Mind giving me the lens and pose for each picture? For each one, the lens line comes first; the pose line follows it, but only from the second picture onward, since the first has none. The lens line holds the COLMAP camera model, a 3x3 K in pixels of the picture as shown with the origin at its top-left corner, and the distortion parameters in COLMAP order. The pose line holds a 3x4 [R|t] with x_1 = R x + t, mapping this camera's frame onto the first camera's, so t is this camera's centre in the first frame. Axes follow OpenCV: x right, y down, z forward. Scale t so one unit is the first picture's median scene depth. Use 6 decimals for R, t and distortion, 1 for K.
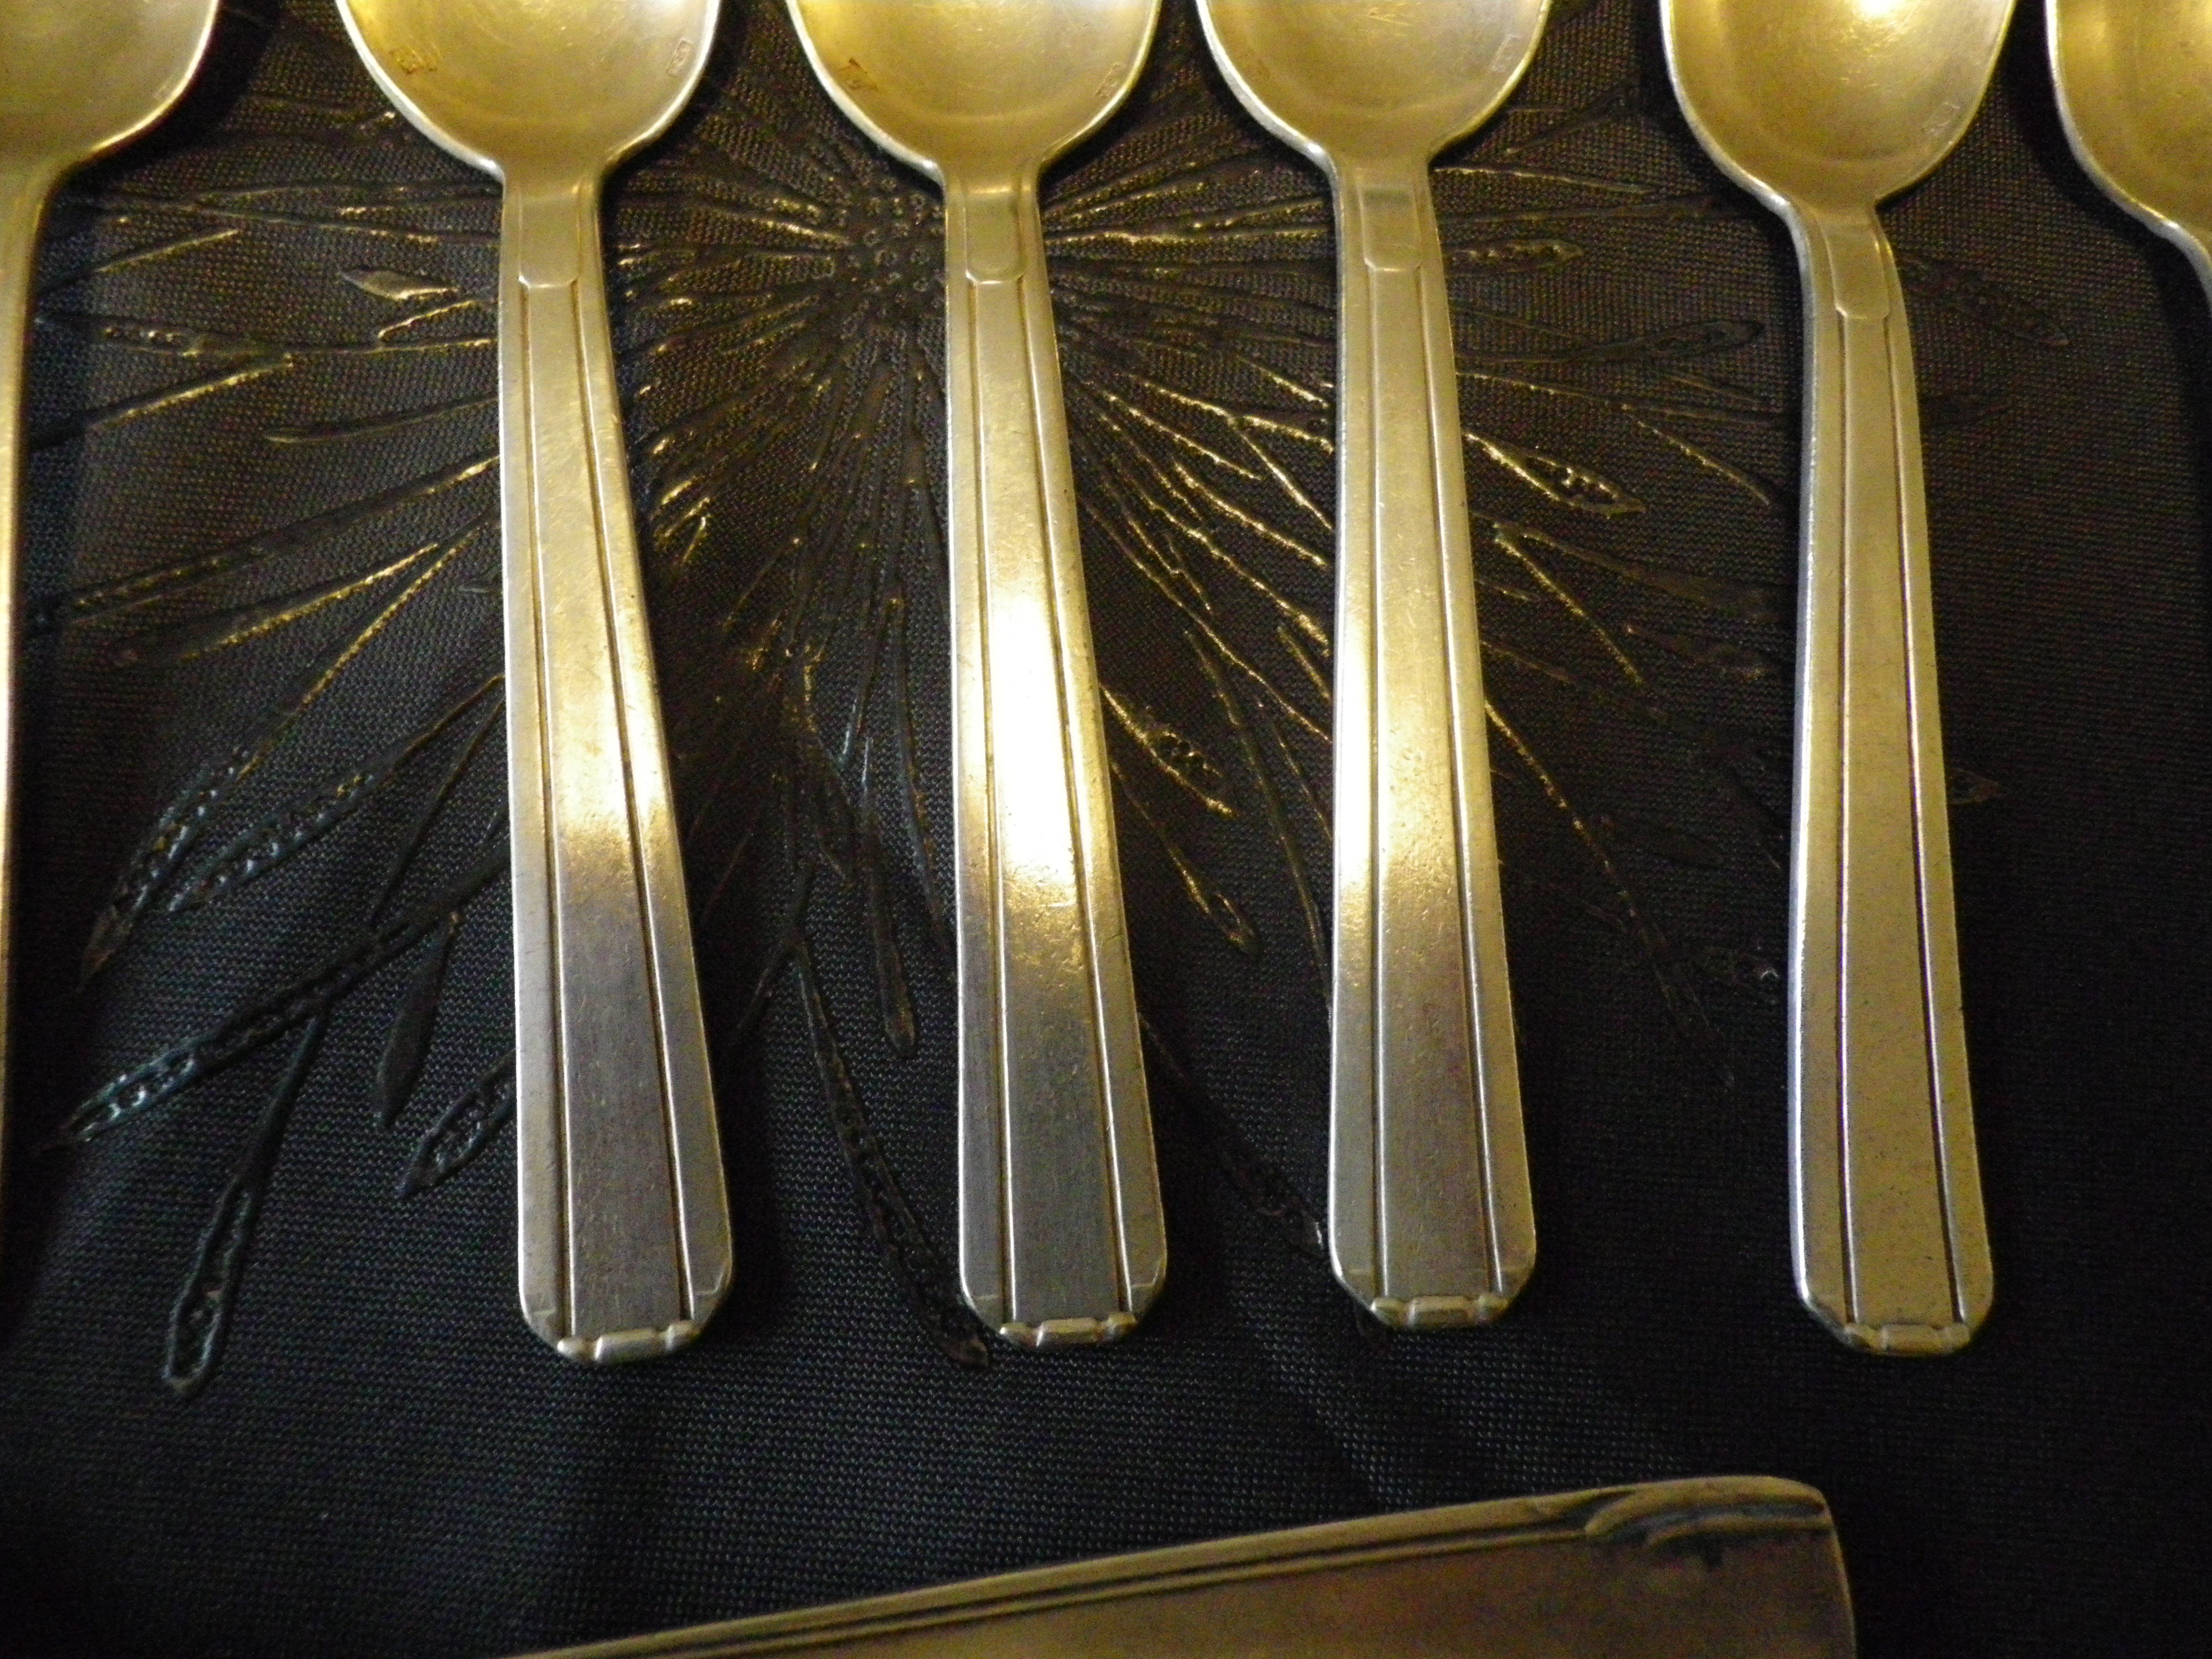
lens RADIAL K [[1780.4, 0, 1106.0], [0, 1780.4, 829.5], [0, 0, 1]] dist [-0.005717, -0.009517]
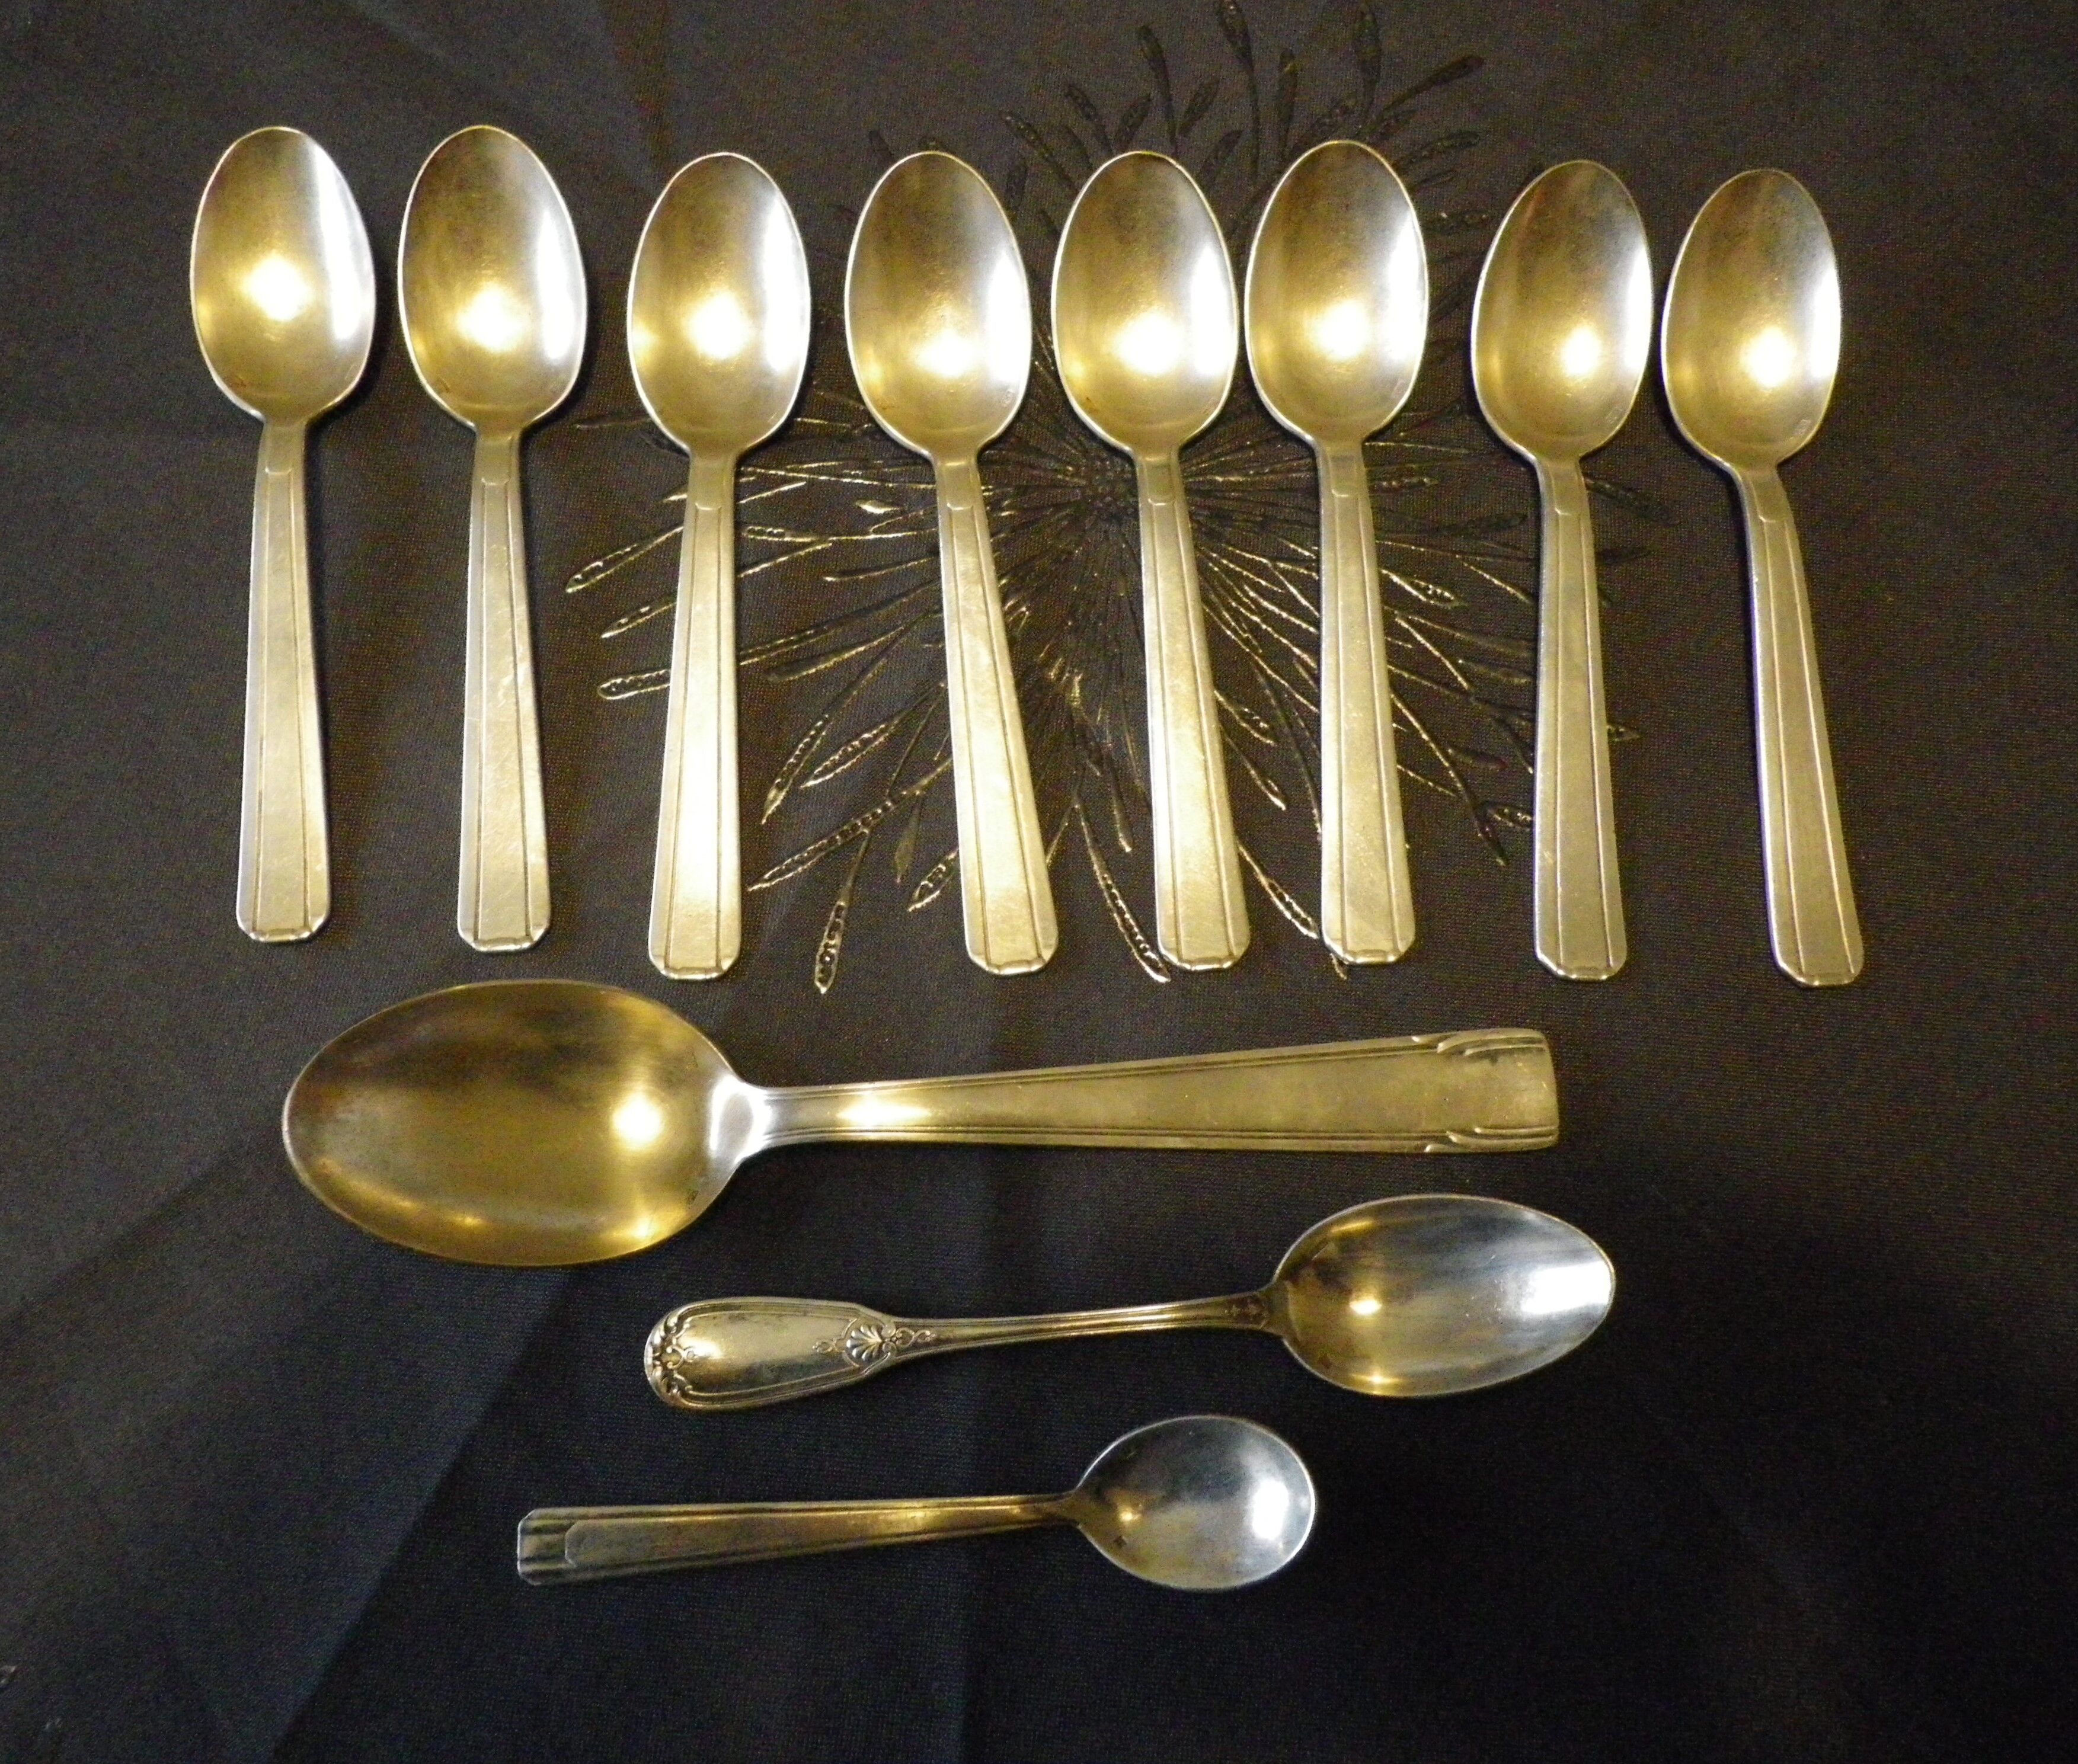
lens RADIAL K [[1865.9, 0, 987.5], [0, 1865.9, 876.7], [0, 0, 1]] dist [-0.005347, -0.000214]
pose [[0.999284, -0.004216, -0.037591, -0.184942], [0.002306, 0.998711, -0.050709, 0.254608], [0.037757, 0.050586, 0.998006, -1.218982]]
